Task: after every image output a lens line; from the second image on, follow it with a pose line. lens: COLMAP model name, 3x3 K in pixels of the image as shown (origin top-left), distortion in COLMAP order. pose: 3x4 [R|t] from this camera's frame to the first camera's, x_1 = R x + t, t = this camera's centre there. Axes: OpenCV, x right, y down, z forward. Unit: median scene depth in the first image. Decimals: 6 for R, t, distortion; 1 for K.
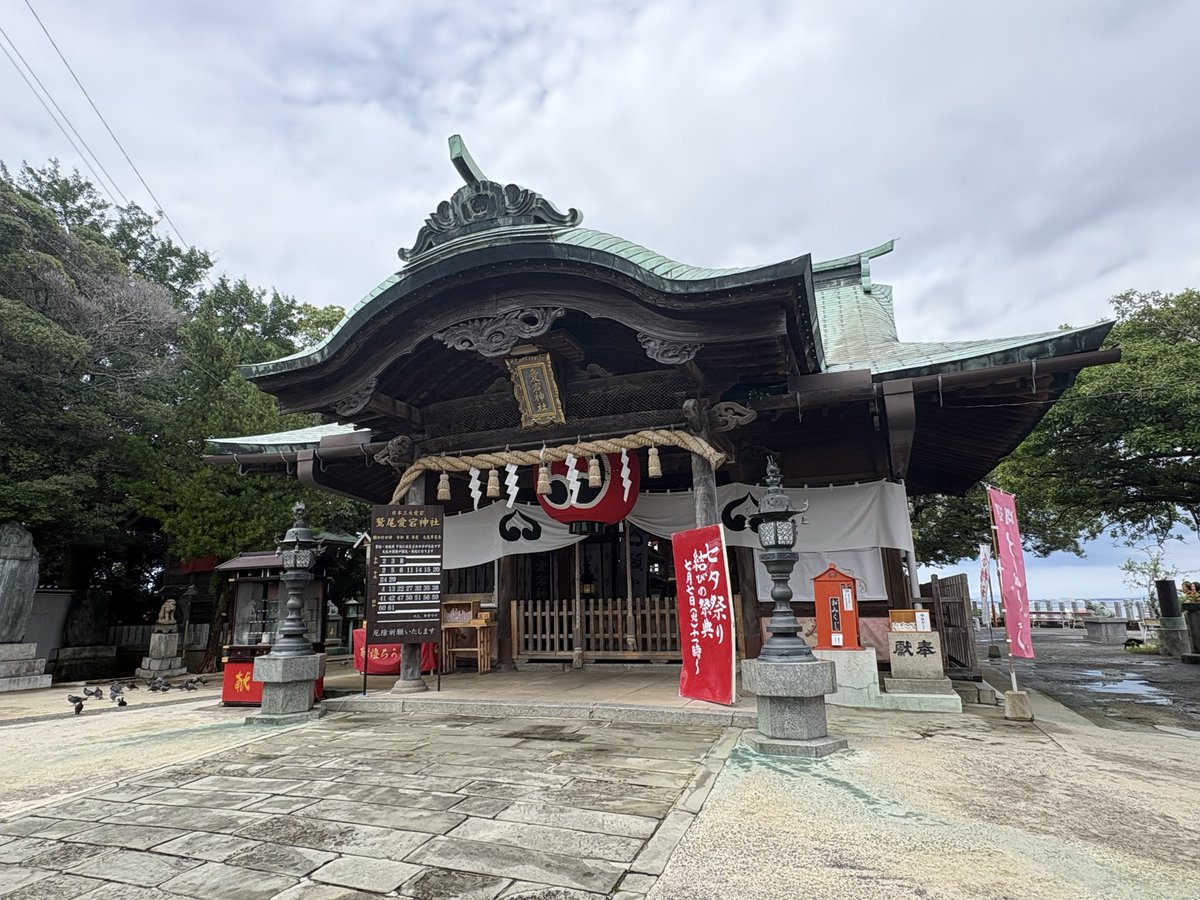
lens RADIAL K [[678.1, 0, 603.6], [0, 678.1, 445.3], [0, 0, 1]] dist [-0.003693, -0.000291]
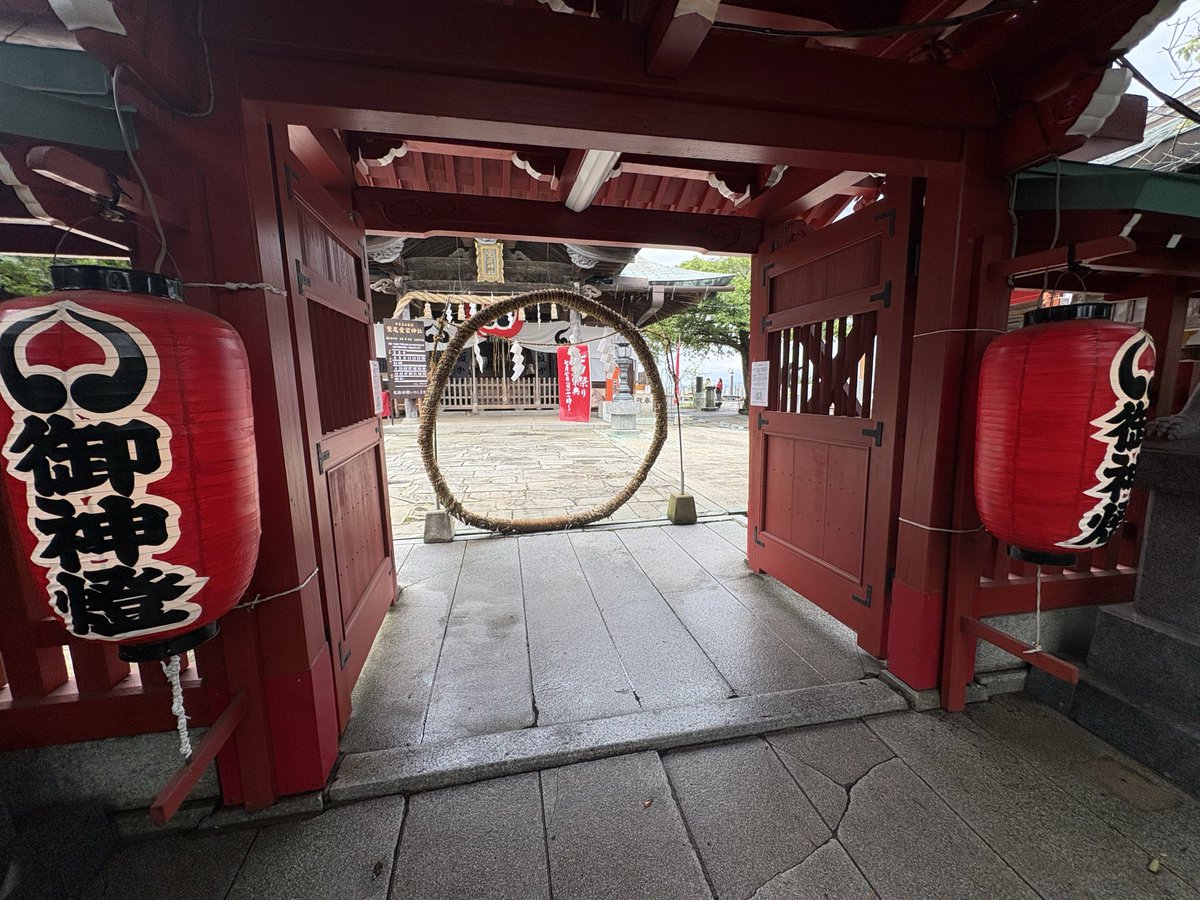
lens RADIAL K [[480.5, 0, 596.6], [0, 480.5, 448.4], [0, 0, 1]] dist [-0.001870, -0.000033]
pose [[0.855501, -0.049074, 0.515471, -0.516129], [-0.133077, 0.941223, 0.310468, -0.046938], [-0.500409, -0.334203, 0.798686, -0.314630]]
